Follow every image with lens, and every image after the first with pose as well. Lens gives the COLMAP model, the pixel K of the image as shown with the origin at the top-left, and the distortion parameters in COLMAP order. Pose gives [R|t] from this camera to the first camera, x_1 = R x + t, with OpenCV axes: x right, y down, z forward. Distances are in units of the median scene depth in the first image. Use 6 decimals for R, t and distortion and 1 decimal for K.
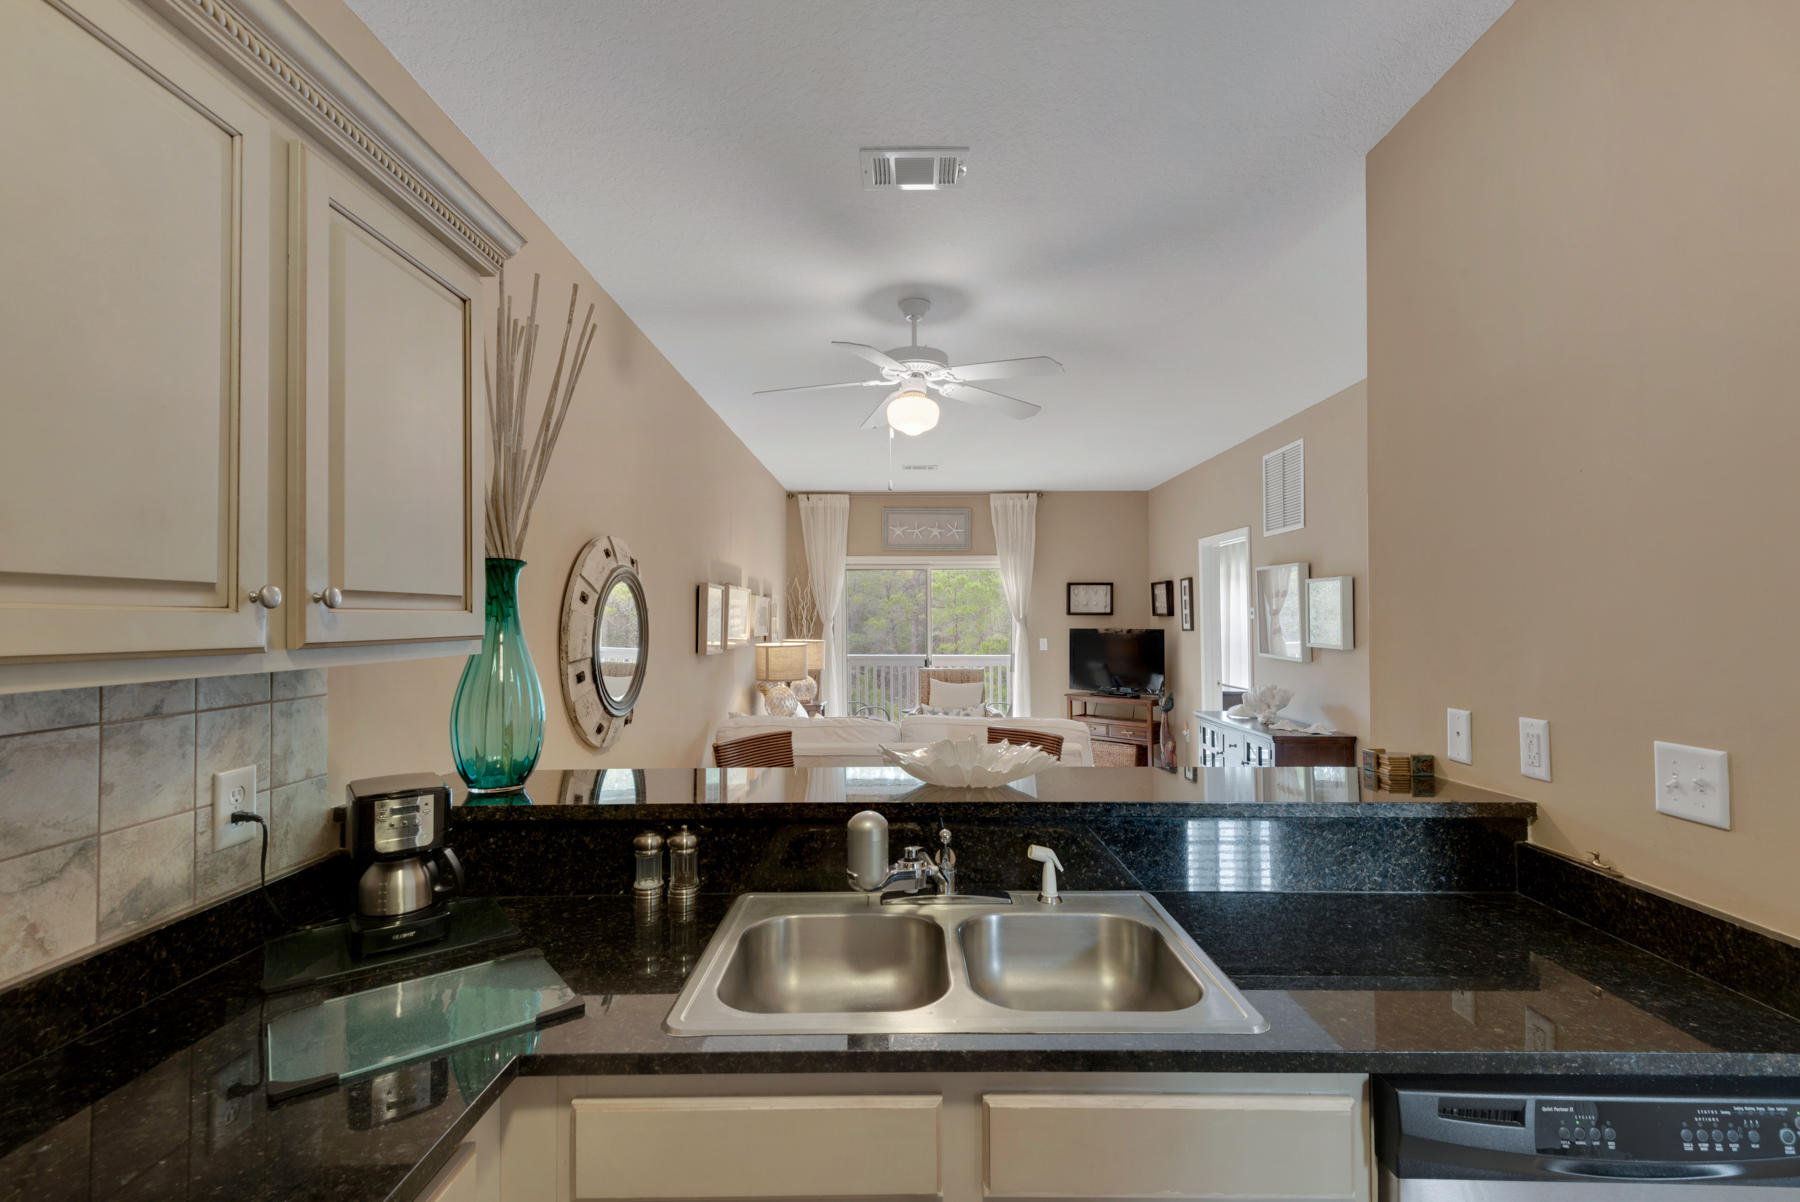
lens RADIAL K [[805.4, 0, 902.2], [0, 805.4, 605.2], [0, 0, 1]] dist [0.035192, -0.015169]
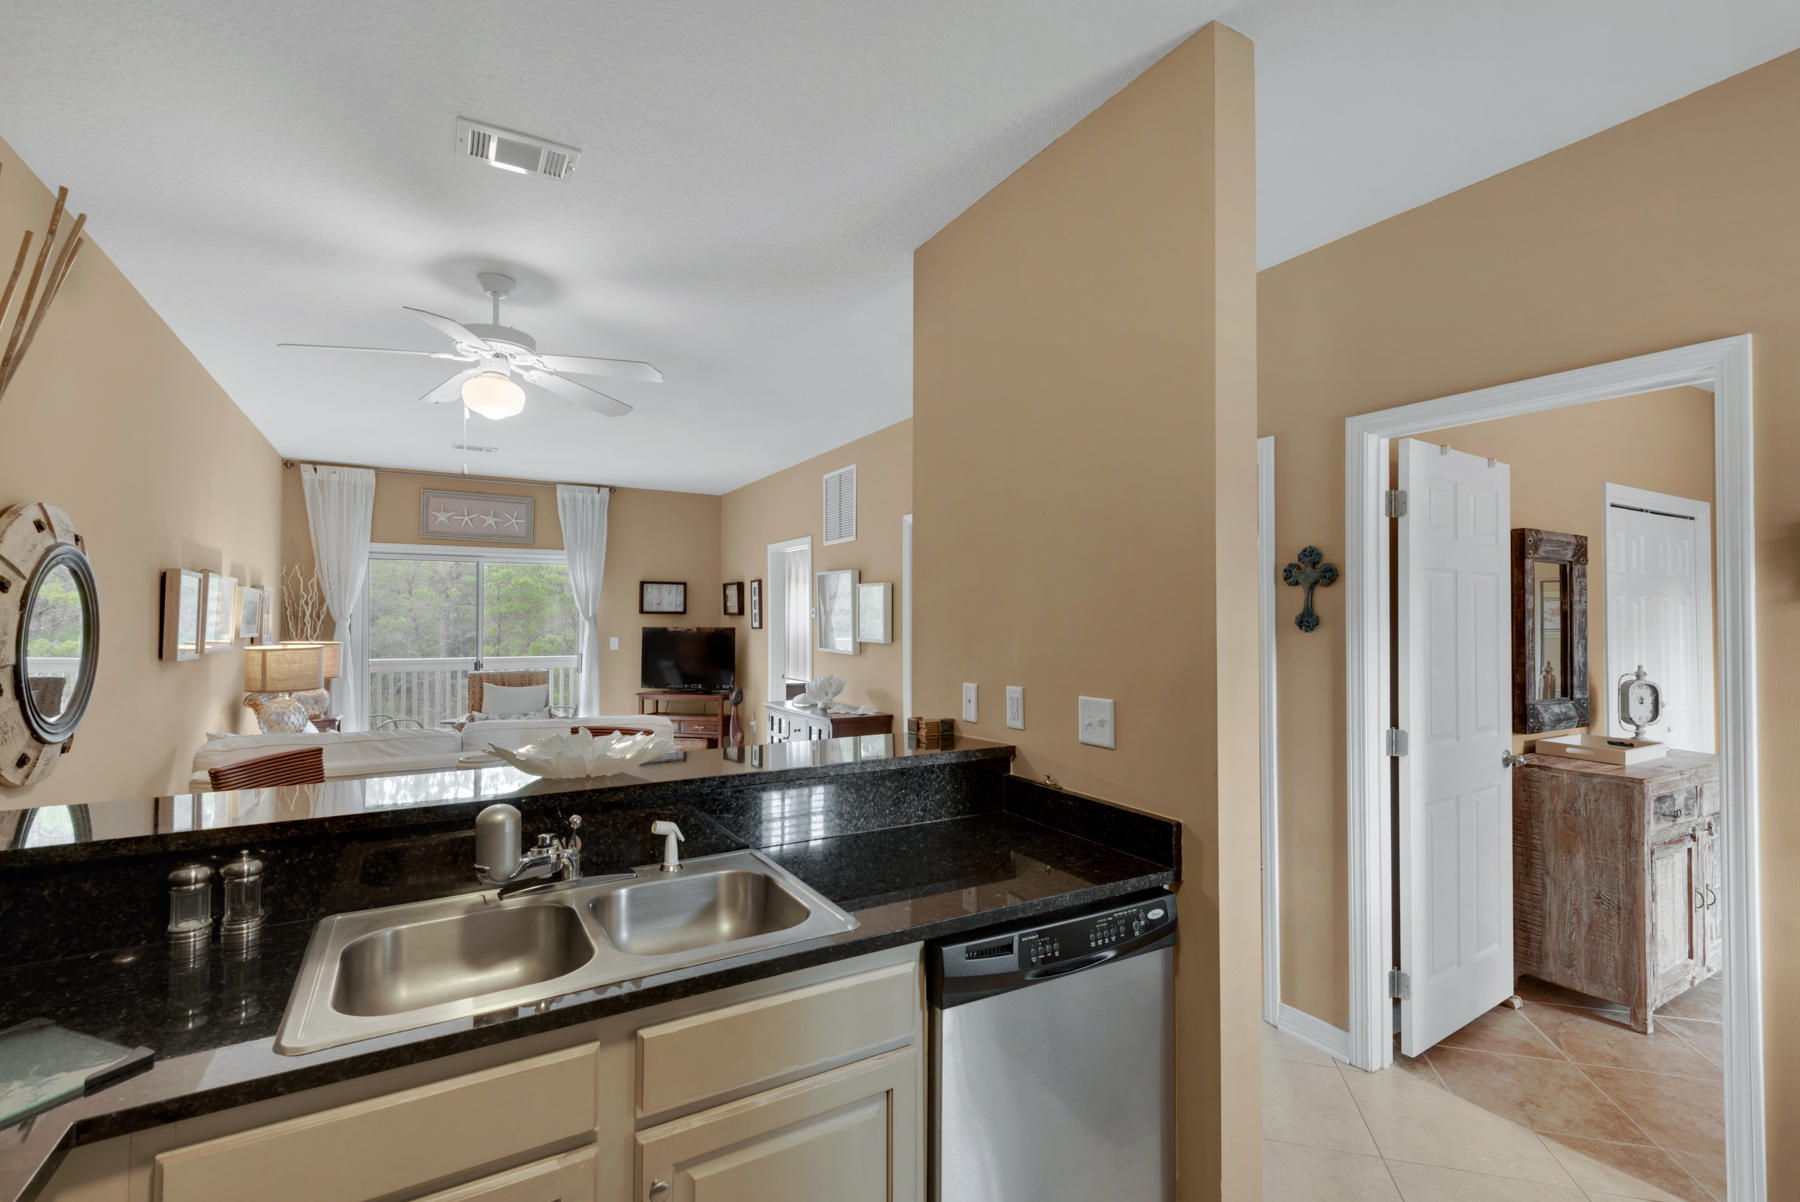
lens RADIAL K [[805.4, 0, 902.2], [0, 805.4, 605.2], [0, 0, 1]] dist [0.035192, -0.015169]
pose [[0.861880, 0.011768, 0.506975, -0.100742], [-0.011939, 0.999924, -0.002914, 0.004051], [-0.506971, -0.003542, 0.861956, -0.100597]]
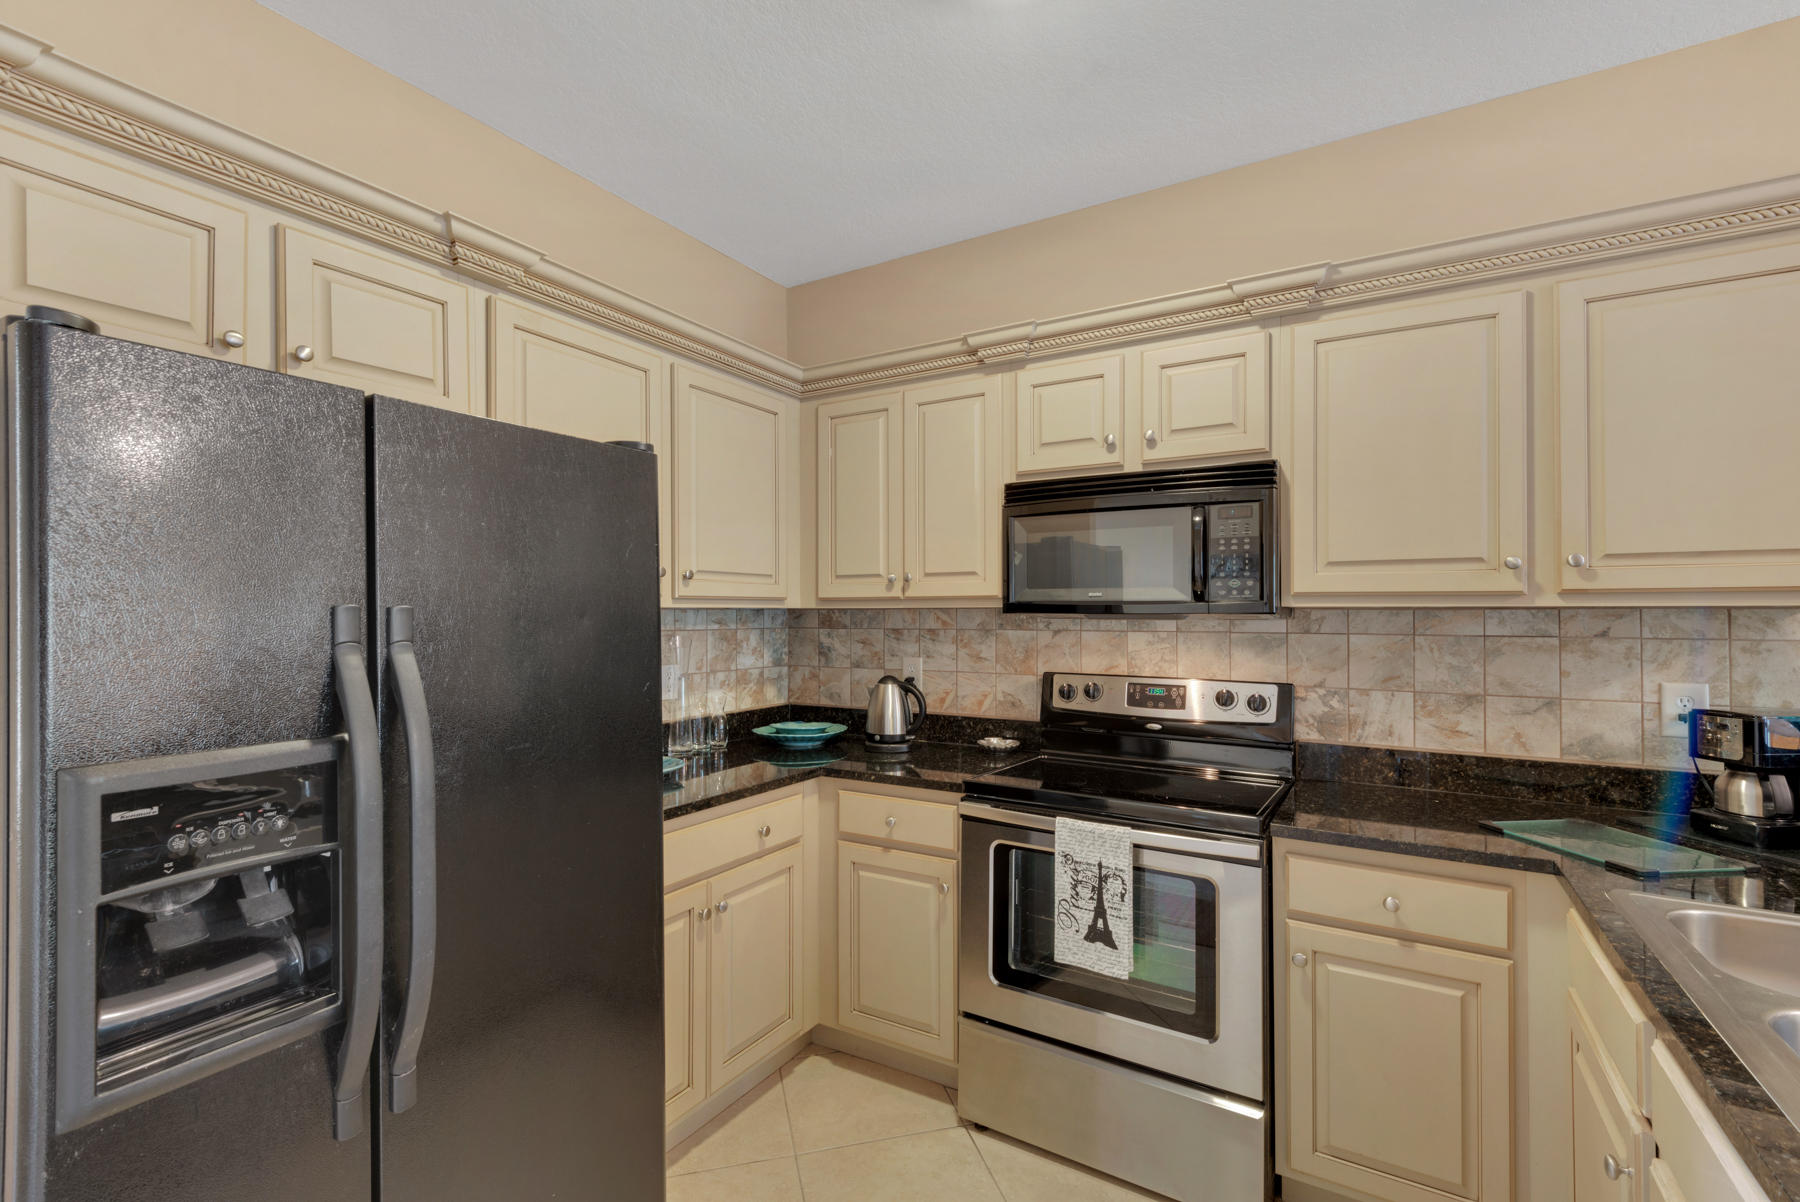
lens RADIAL K [[806.5, 0, 905.5], [0, 806.5, 611.8], [0, 0, 1]] dist [0.026141, -0.018605]
pose [[-0.519645, 0.001842, -0.854381, 0.843985], [0.014798, 0.999867, -0.006844, 0.053366], [0.854254, -0.016200, -0.519603, 0.463973]]
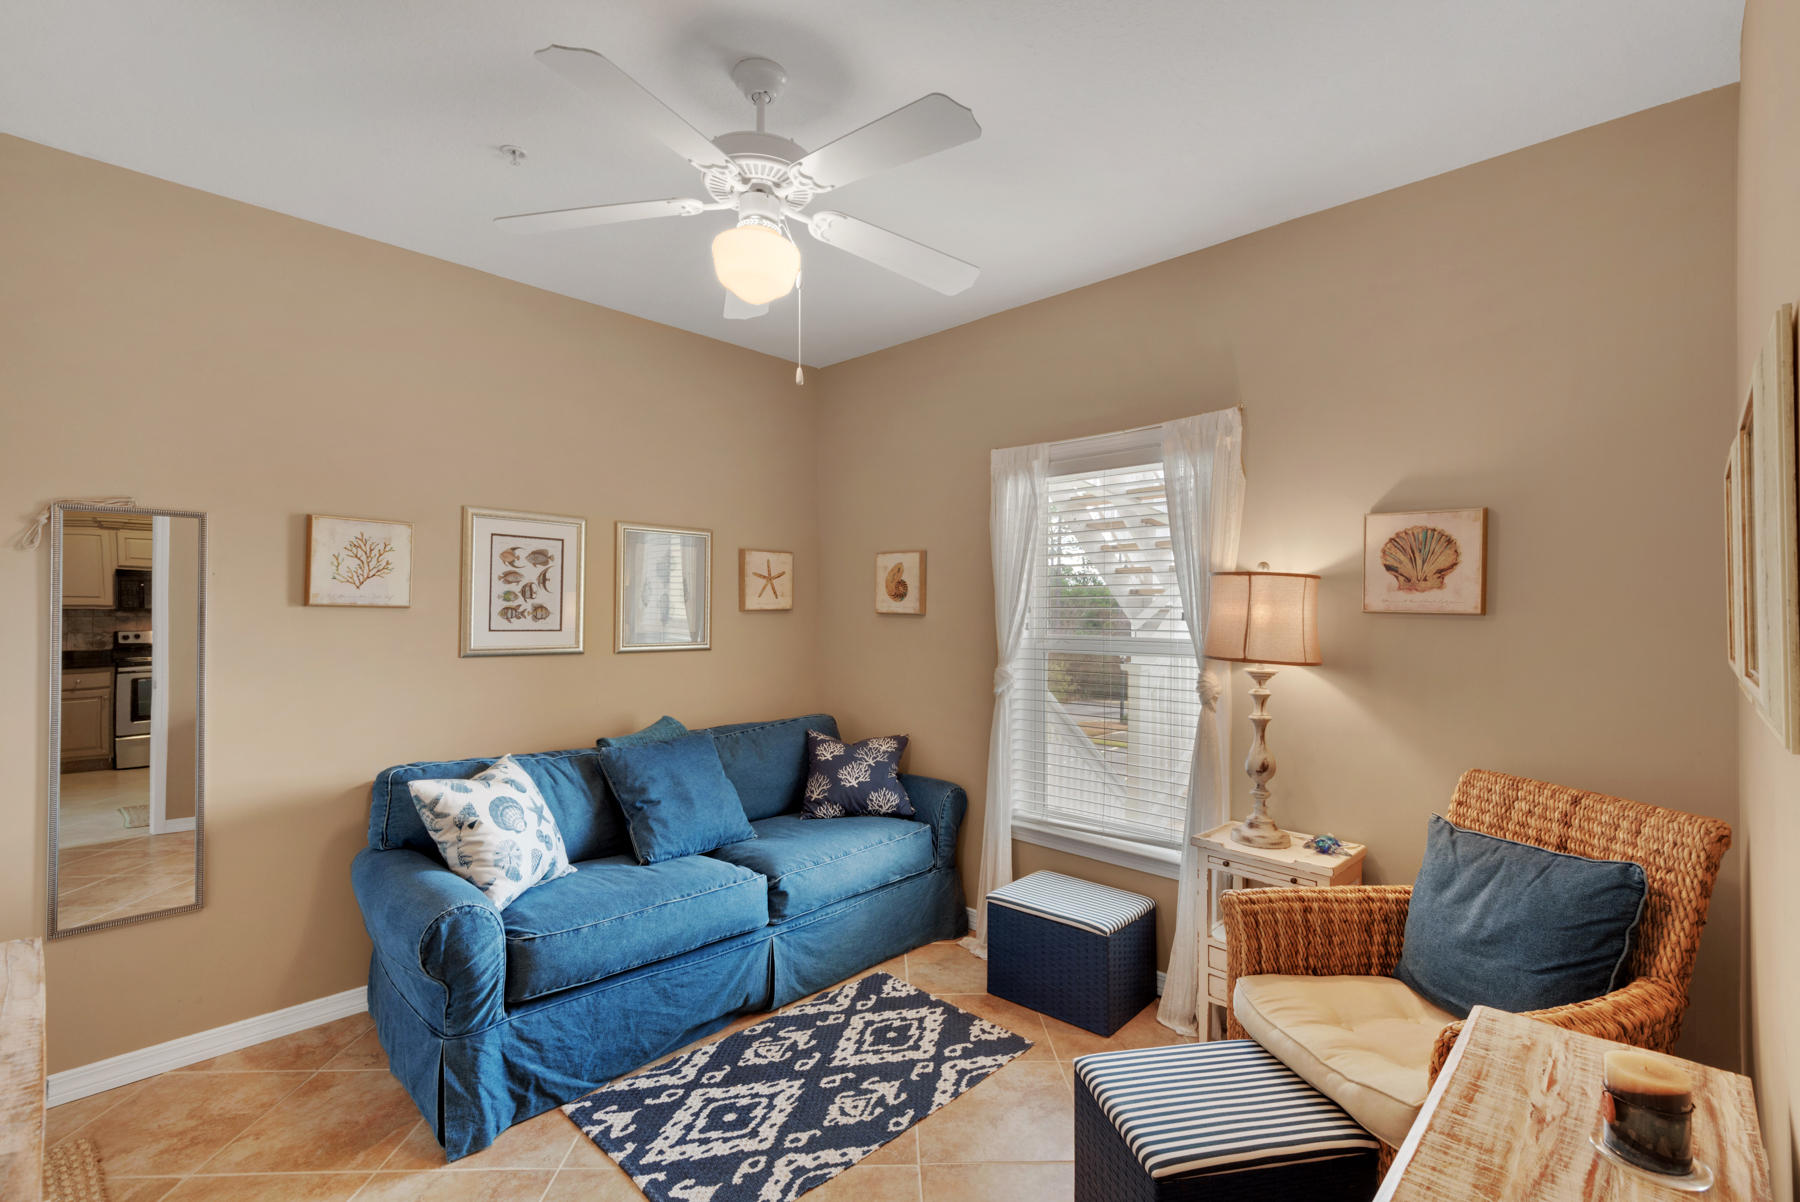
lens RADIAL K [[806.5, 0, 905.5], [0, 806.5, 611.8], [0, 0, 1]] dist [0.026141, -0.018605]
pose [[0.733666, 0.003284, -0.679503, 5.564437], [0.005797, 0.999922, 0.011092, 0.031336], [0.679486, -0.012077, 0.733589, -0.424298]]
